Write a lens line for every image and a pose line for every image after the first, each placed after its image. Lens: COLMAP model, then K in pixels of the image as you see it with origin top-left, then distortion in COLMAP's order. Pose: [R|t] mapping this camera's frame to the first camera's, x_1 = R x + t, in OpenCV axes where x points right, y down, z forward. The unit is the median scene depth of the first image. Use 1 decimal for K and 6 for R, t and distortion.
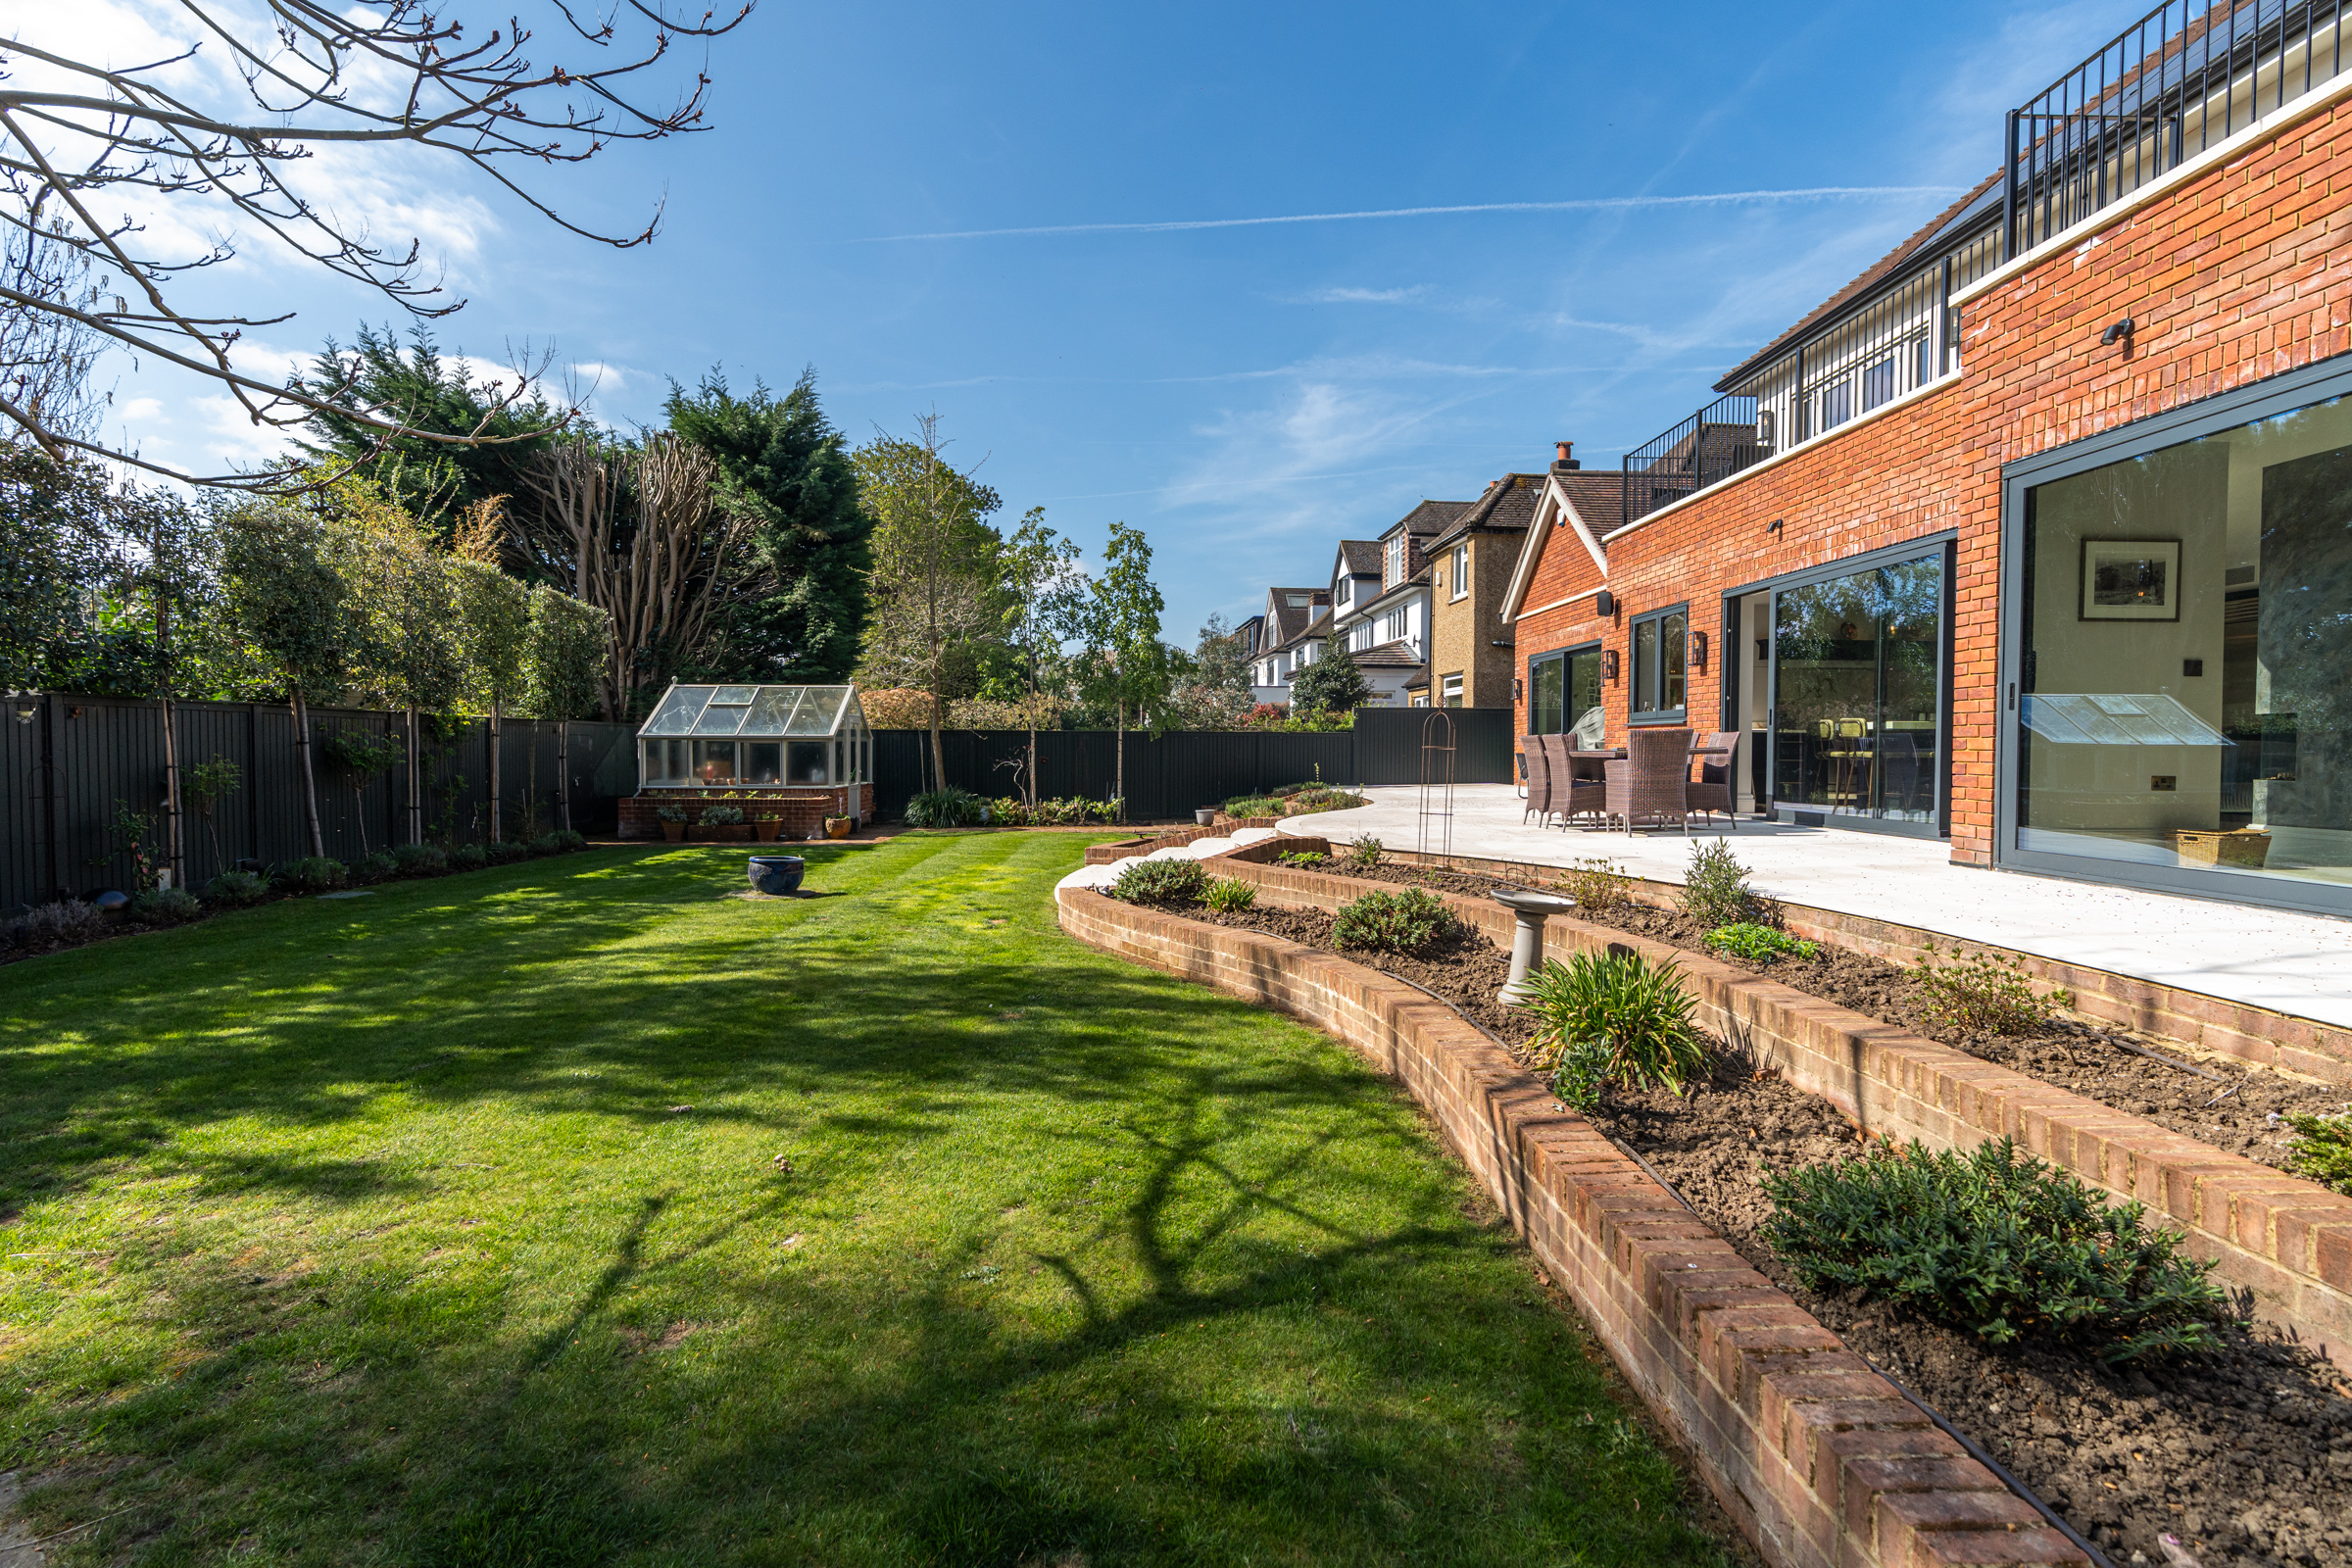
lens RADIAL K [[1063.0, 0, 1173.8], [0, 1063.0, 781.7], [0, 0, 1]] dist [-0.000558, 0.000298]
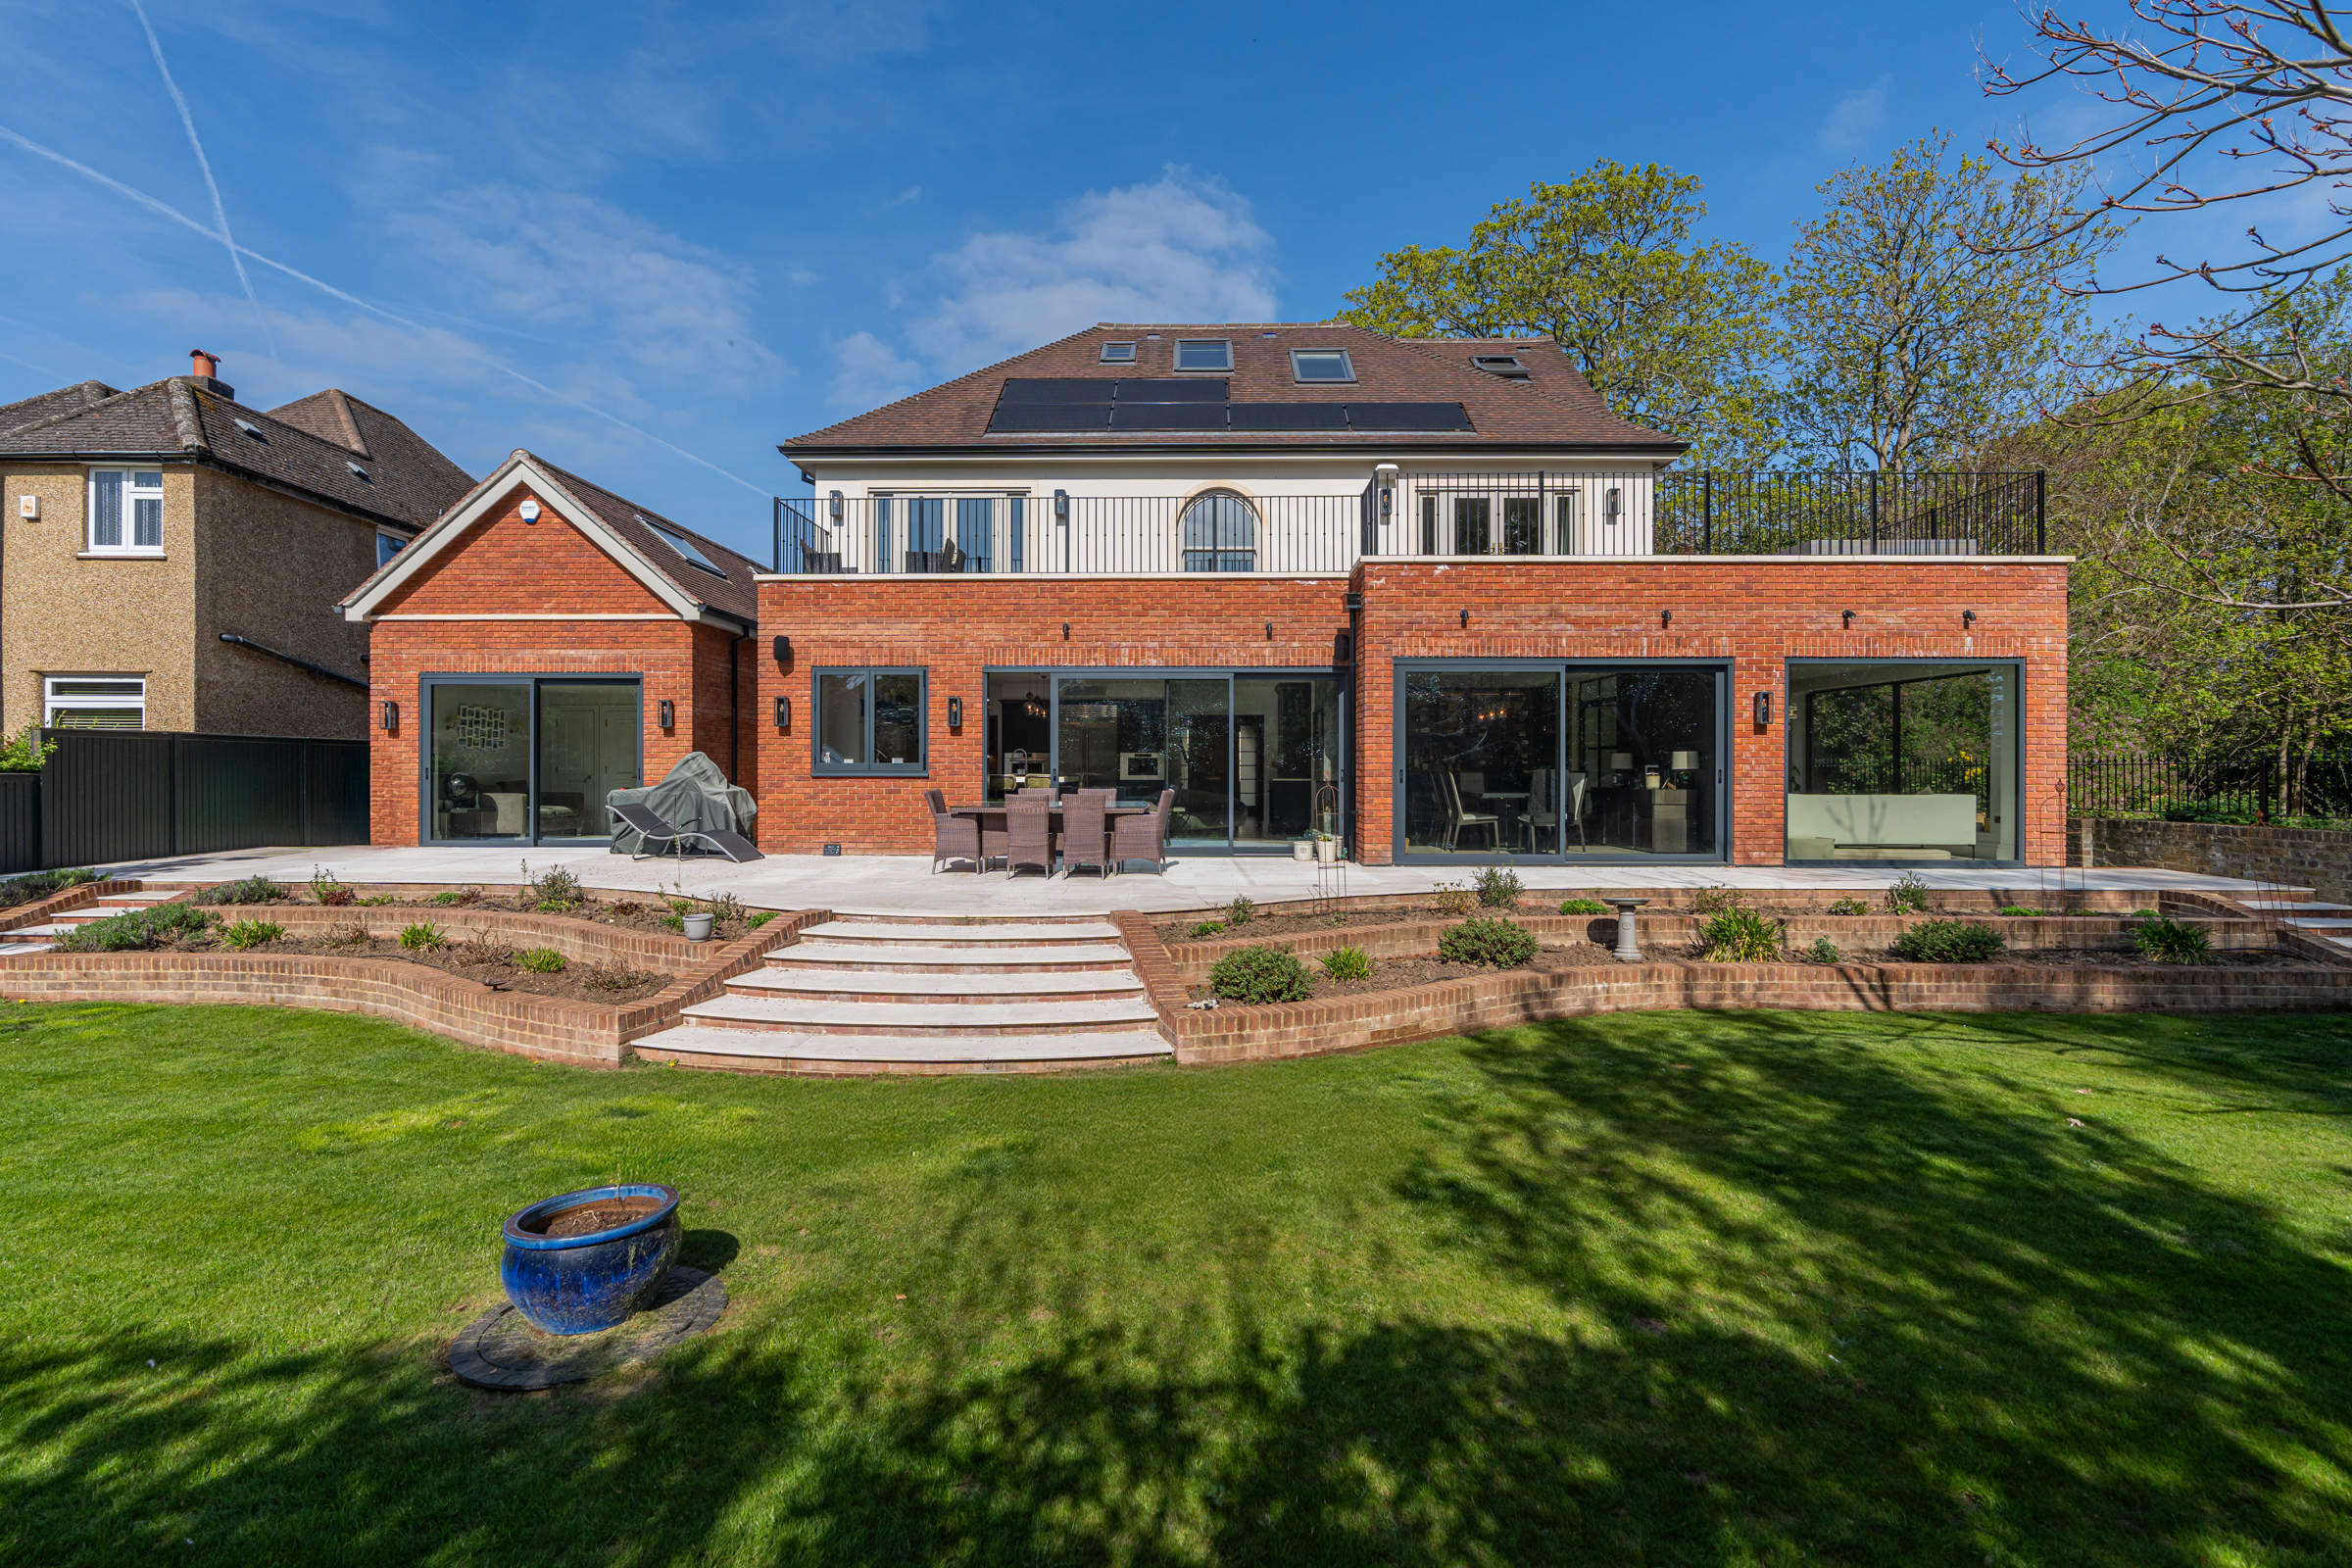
lens RADIAL K [[1063.0, 0, 1170.9], [0, 1063.0, 774.9], [0, 0, 1]] dist [-0.000558, 0.000298]
pose [[0.035889, -0.002956, 0.999351, -1.151745], [0.029232, 0.999571, 0.001907, -0.096742], [-0.998928, 0.029145, 0.035960, 1.321721]]
